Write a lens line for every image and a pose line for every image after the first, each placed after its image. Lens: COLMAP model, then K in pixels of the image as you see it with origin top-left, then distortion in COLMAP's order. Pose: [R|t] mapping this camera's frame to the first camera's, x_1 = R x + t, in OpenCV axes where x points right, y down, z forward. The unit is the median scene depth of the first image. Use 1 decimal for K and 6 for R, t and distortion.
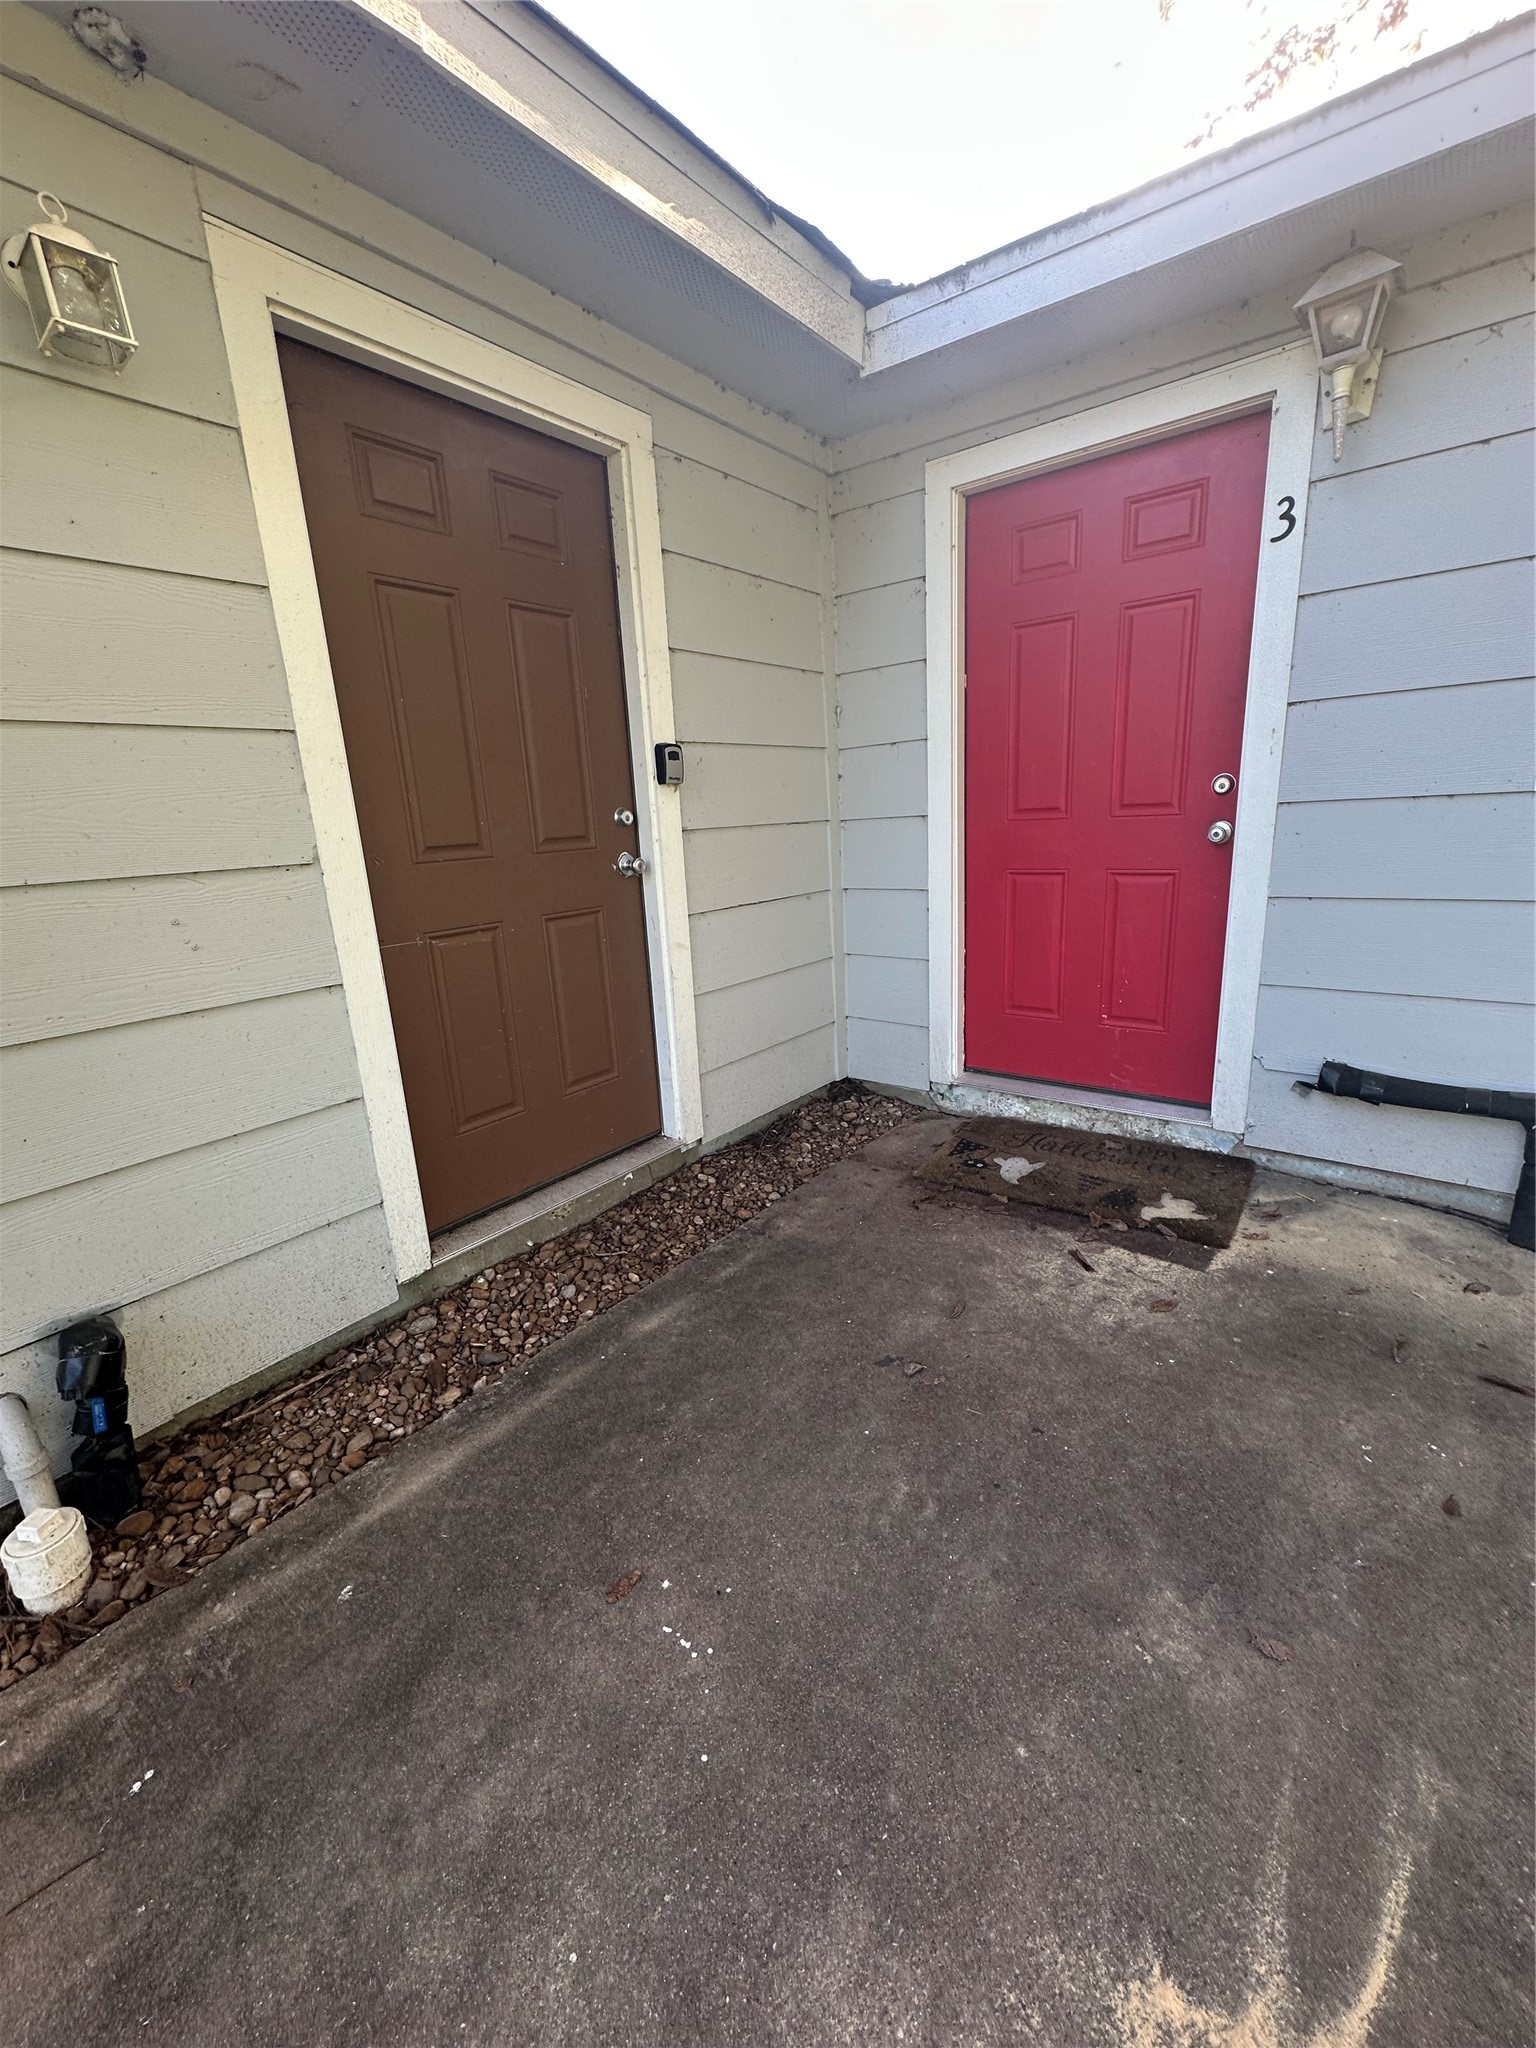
lens RADIAL K [[822.3, 0, 768.0], [0, 822.3, 1024.0], [0, 0, 1]] dist [0.001827, 0.000089]
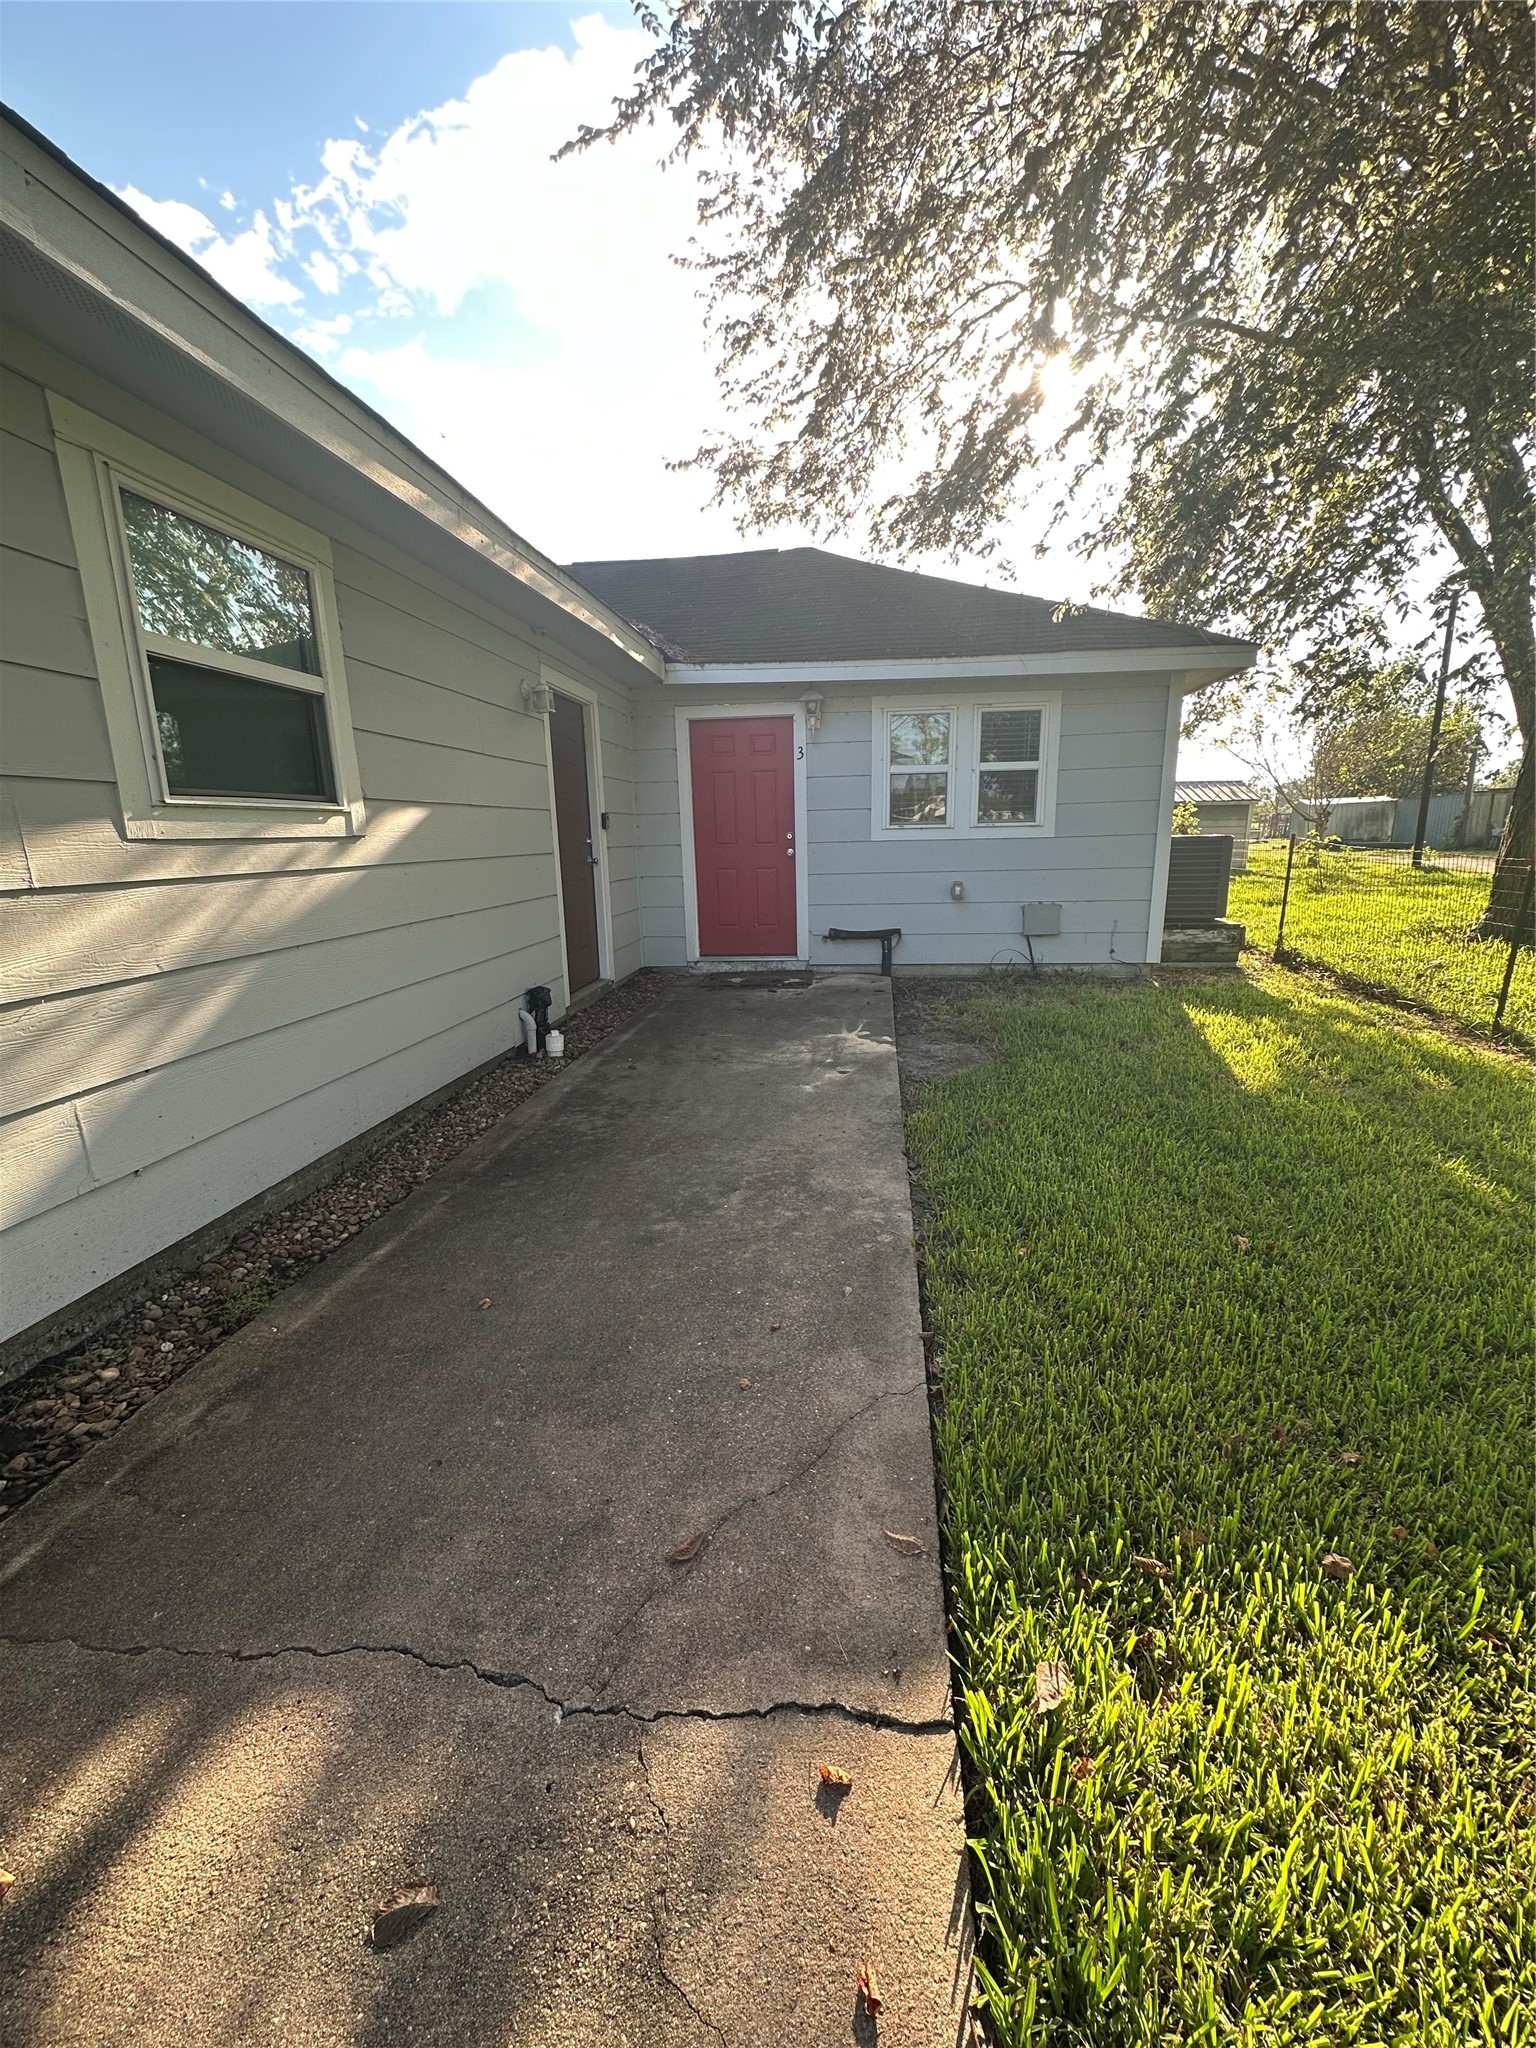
lens RADIAL K [[822.3, 0, 768.0], [0, 822.3, 1024.0], [0, 0, 1]] dist [0.001827, 0.000089]
pose [[0.847560, -0.088897, 0.523201, -1.066923], [0.112408, 0.993573, -0.013278, 0.387848], [-0.518658, 0.070066, 0.852106, -1.354410]]
